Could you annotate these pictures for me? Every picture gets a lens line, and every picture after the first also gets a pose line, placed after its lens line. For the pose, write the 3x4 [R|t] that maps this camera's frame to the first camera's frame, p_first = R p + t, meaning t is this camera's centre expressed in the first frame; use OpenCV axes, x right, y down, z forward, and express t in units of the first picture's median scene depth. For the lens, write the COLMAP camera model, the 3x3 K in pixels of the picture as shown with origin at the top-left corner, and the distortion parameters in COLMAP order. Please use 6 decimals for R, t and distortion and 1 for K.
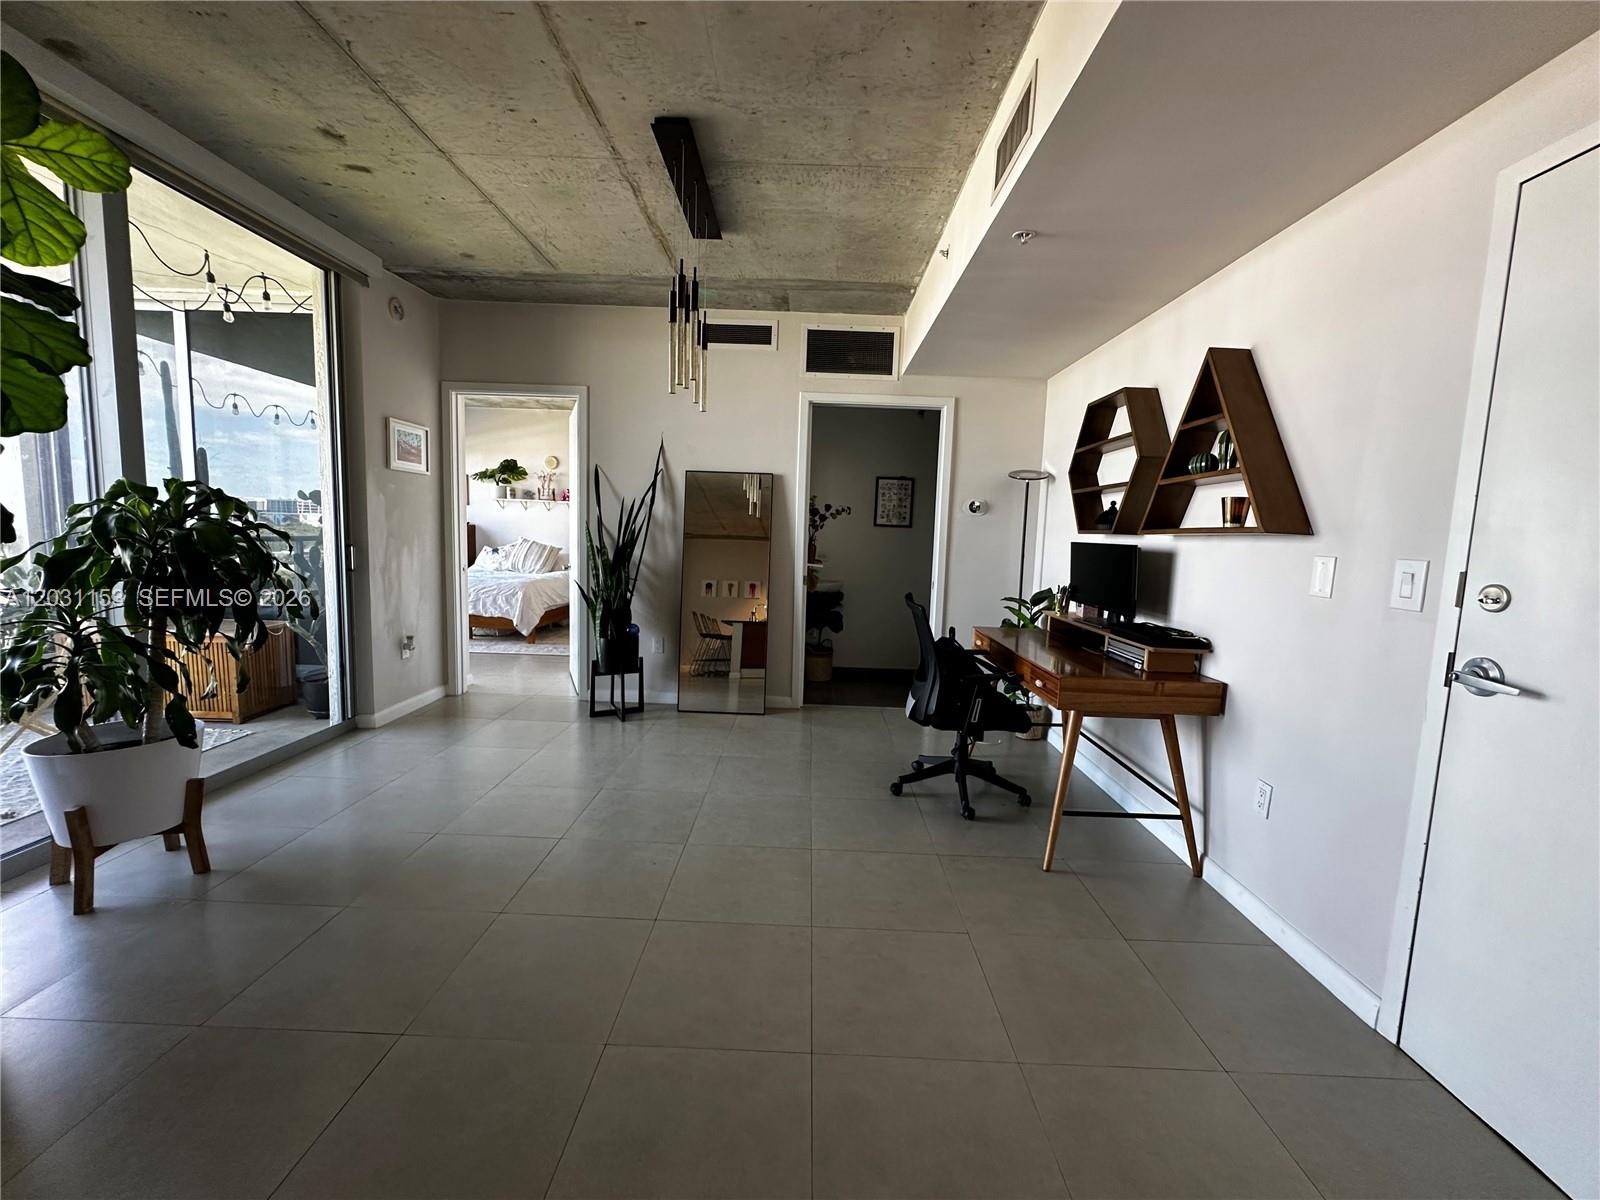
lens RADIAL K [[639.5, 0, 800.2], [0, 639.5, 594.7], [0, 0, 1]] dist [-0.001256, 0.000499]
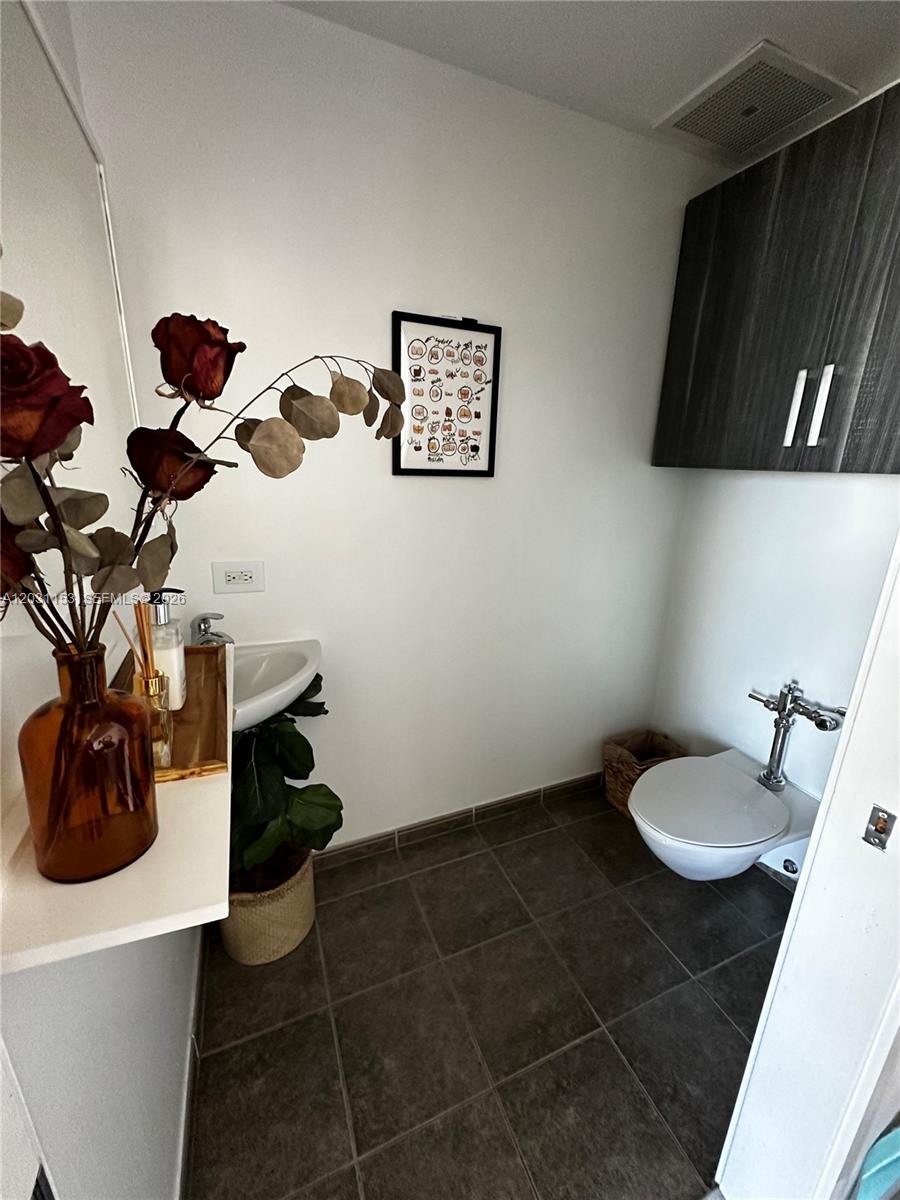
lens RADIAL K [[479.6, 0, 450.0], [0, 479.6, 599.9], [0, 0, 1]] dist [-0.001256, 0.000499]
pose [[0.915865, -0.124222, 0.381786, 0.038192], [0.047673, 0.977851, 0.203802, -0.093357], [-0.398646, -0.168454, 0.901501, 0.753475]]
